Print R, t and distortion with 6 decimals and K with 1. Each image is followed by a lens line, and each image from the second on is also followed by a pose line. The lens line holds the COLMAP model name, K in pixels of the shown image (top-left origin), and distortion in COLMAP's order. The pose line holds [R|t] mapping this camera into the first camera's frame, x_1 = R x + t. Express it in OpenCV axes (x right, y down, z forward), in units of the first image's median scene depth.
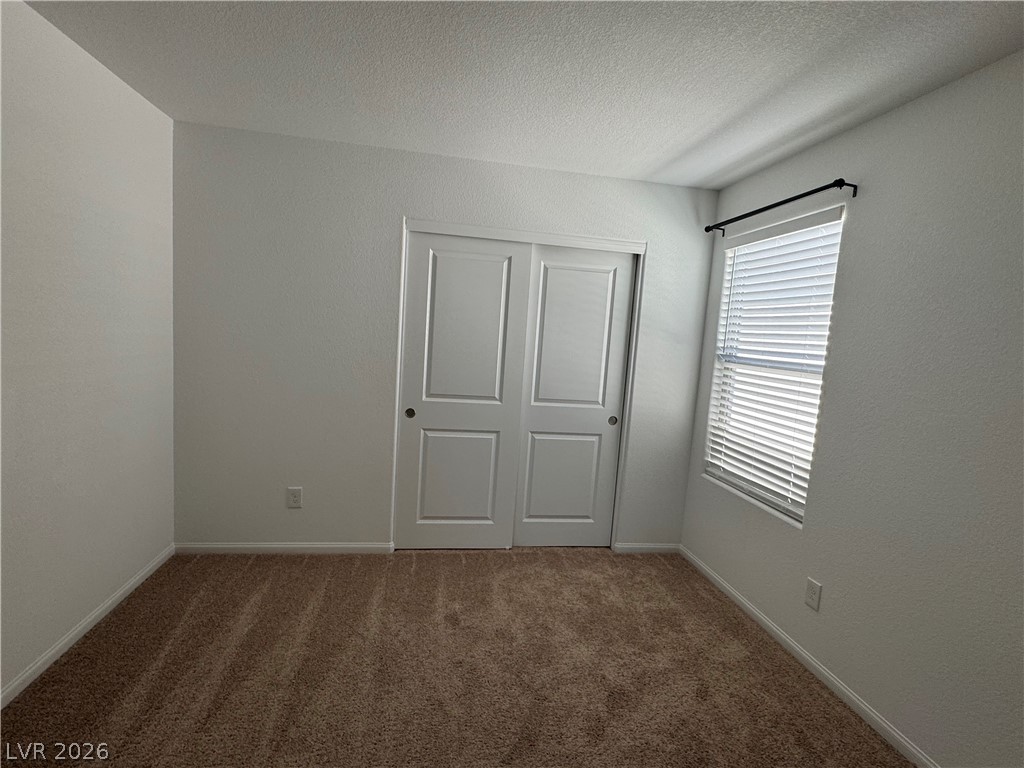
lens RADIAL K [[509.7, 0, 510.0], [0, 509.7, 385.1], [0, 0, 1]] dist [0.001634, 0.000985]
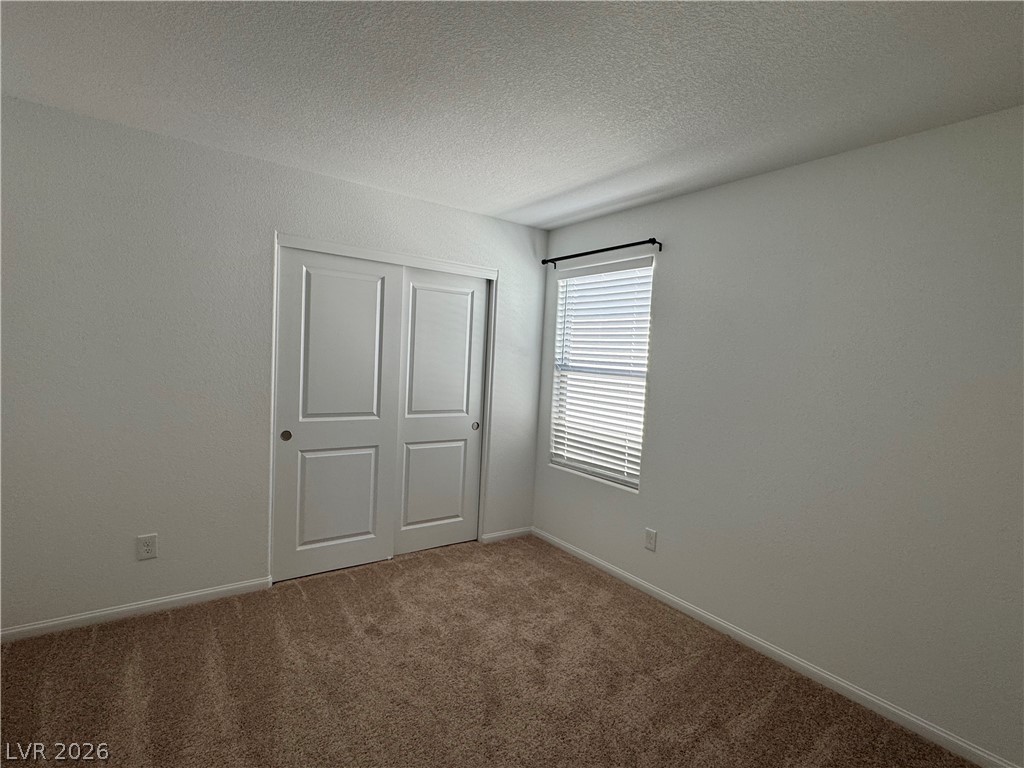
lens RADIAL K [[509.7, 0, 516.8], [0, 509.7, 384.4], [0, 0, 1]] dist [0.001634, 0.000985]
pose [[0.890619, -0.047418, 0.452272, -0.232431], [0.056123, 0.998407, -0.005840, -0.010599], [-0.451275, 0.030584, 0.891861, -0.046470]]
